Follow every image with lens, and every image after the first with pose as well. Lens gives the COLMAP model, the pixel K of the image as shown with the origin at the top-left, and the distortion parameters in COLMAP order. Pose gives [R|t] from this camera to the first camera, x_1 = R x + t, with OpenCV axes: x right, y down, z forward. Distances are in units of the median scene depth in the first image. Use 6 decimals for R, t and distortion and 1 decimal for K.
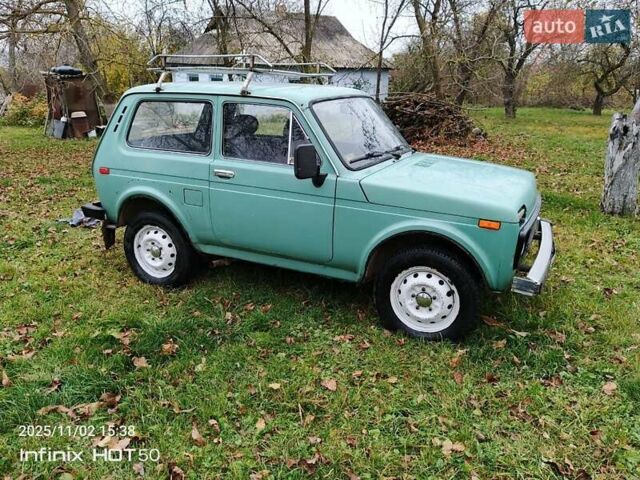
lens RADIAL K [[511.1, 0, 320.0], [0, 511.1, 240.0], [0, 0, 1]] dist [0.100109, -0.199992]
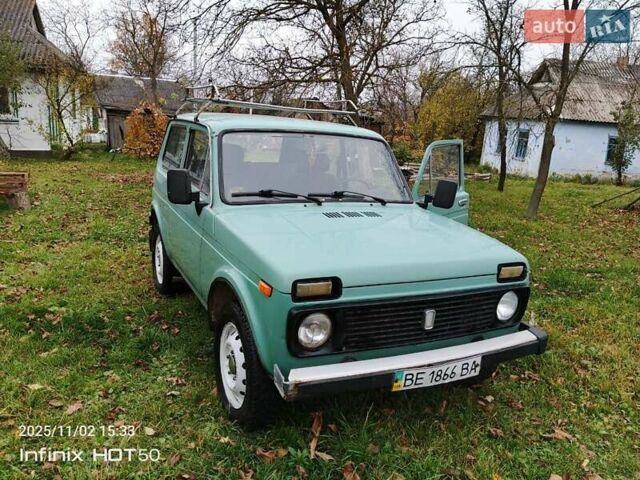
lens RADIAL K [[511.1, 0, 320.0], [0, 511.1, 240.0], [0, 0, 1]] dist [0.100109, -0.199992]
pose [[0.782933, 0.175510, -0.596835, 0.701594], [-0.233945, 0.972022, -0.021052, -0.086486], [0.576442, 0.156109, 0.802087, 0.345813]]
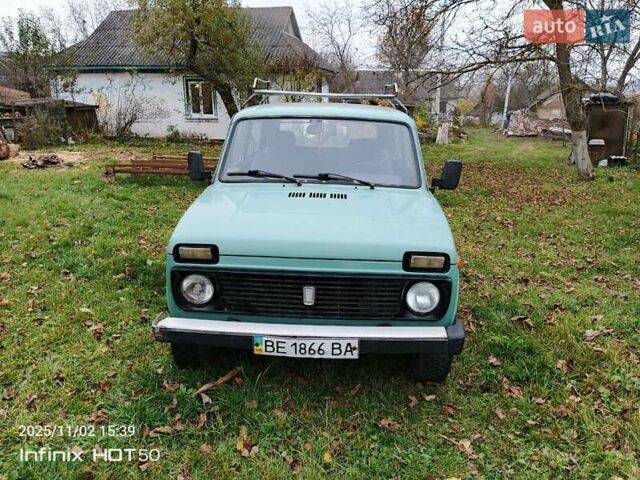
lens RADIAL K [[511.1, 0, 320.0], [0, 511.1, 240.0], [0, 0, 1]] dist [0.100109, -0.199992]
pose [[0.389285, 0.239214, -0.889513, 1.048796], [-0.285076, 0.949565, 0.130603, -0.203947], [0.875893, 0.202737, 0.437846, 0.686820]]
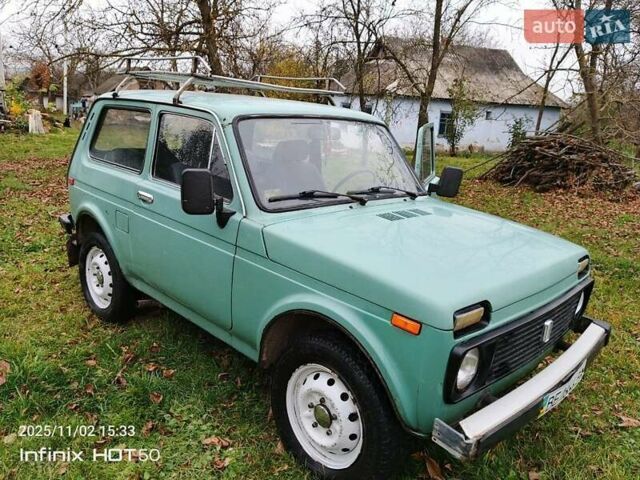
lens RADIAL K [[511.1, 0, 320.0], [0, 511.1, 240.0], [0, 0, 1]] dist [0.100109, -0.199992]
pose [[0.942472, 0.134364, -0.306092, 0.337894], [-0.152416, 0.987670, -0.035745, -0.076205], [0.297515, 0.080342, 0.951331, 0.312699]]
